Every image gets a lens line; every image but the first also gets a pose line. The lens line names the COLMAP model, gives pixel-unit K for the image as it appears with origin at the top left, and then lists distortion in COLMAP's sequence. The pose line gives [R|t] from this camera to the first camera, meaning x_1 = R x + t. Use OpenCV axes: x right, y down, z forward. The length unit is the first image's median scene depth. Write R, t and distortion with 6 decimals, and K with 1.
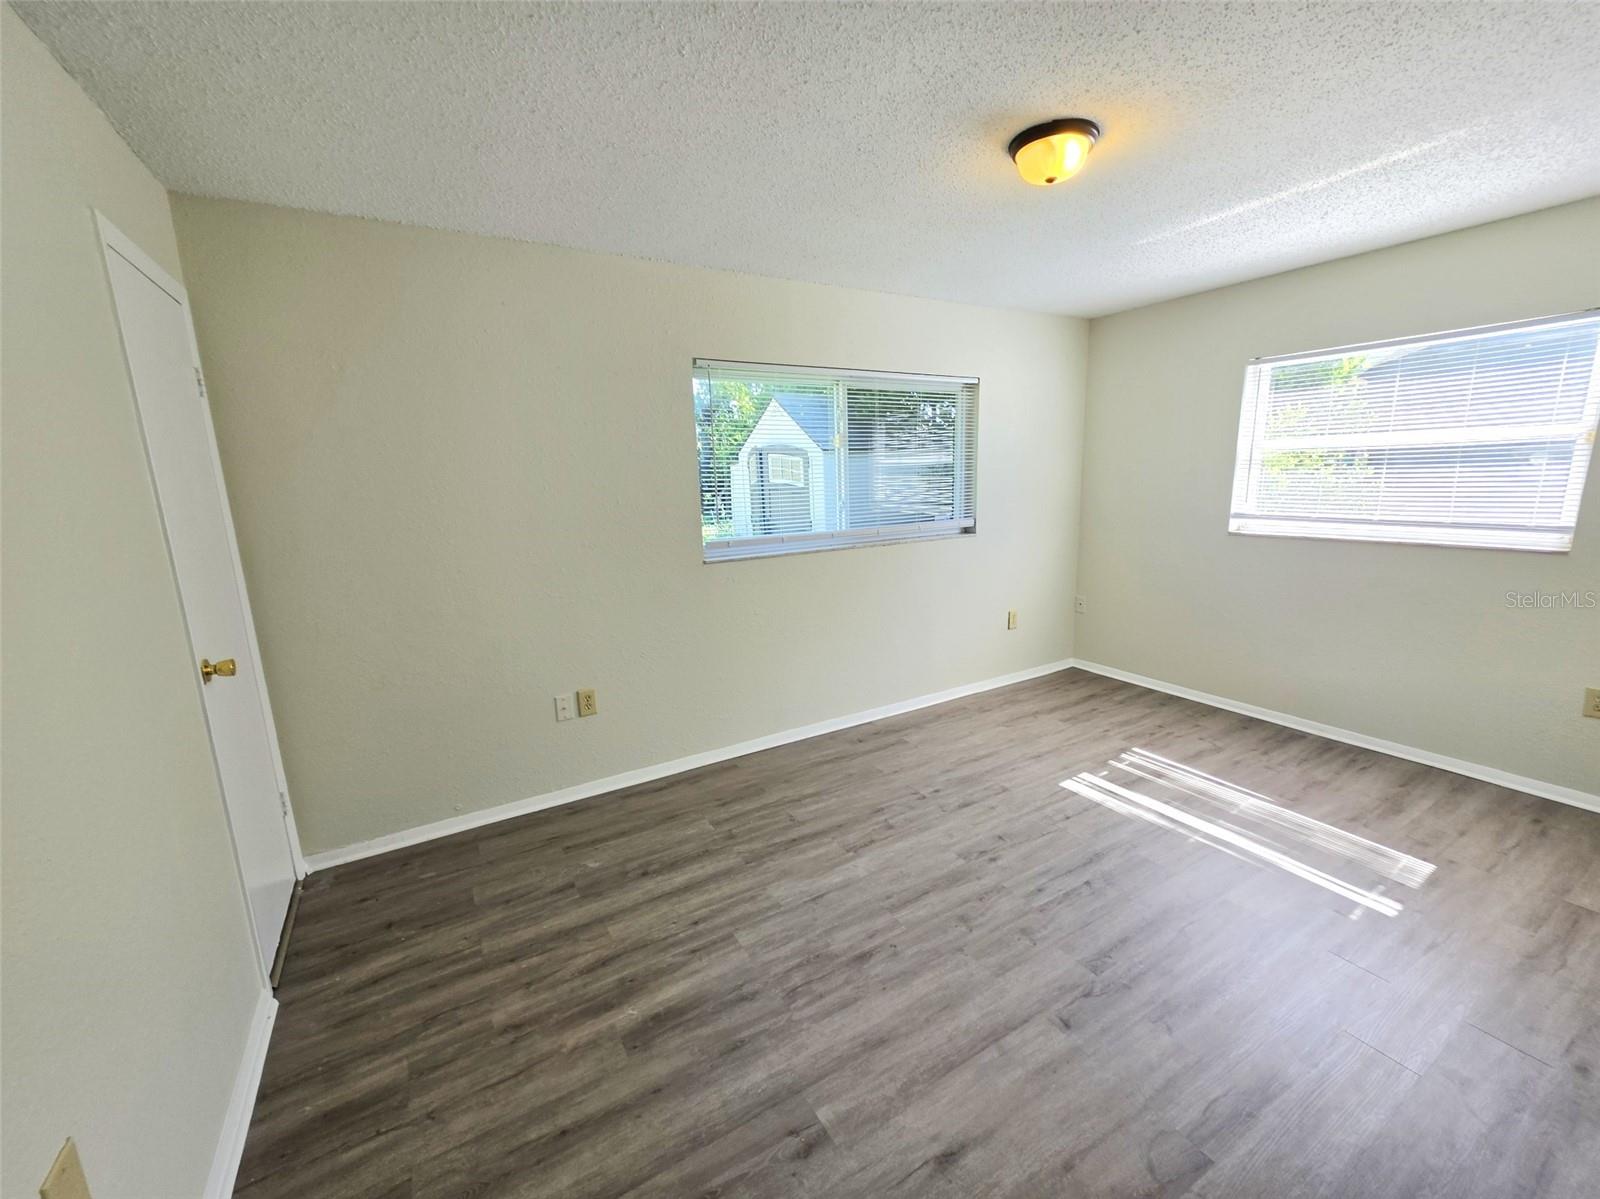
lens RADIAL K [[645.0, 0, 800.7], [0, 645.0, 601.9], [0, 0, 1]] dist [-0.002052, -0.000497]
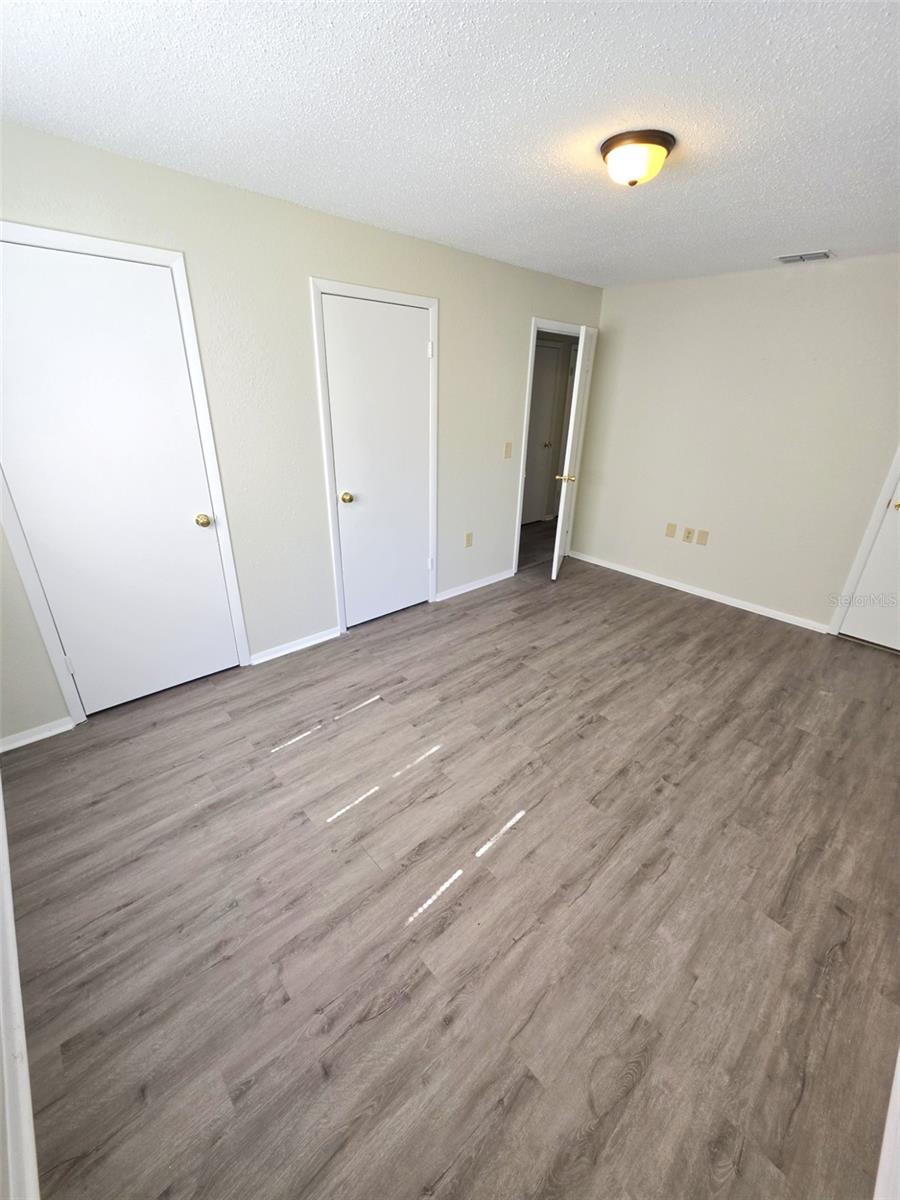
lens RADIAL K [[483.8, 0, 447.6], [0, 483.8, 600.3], [0, 0, 1]] dist [-0.002052, -0.000497]
pose [[-0.978446, 0.088205, -0.186717, 0.758613], [-0.037001, 0.814669, 0.578744, -0.408072], [0.203160, 0.573179, -0.793846, 1.631697]]
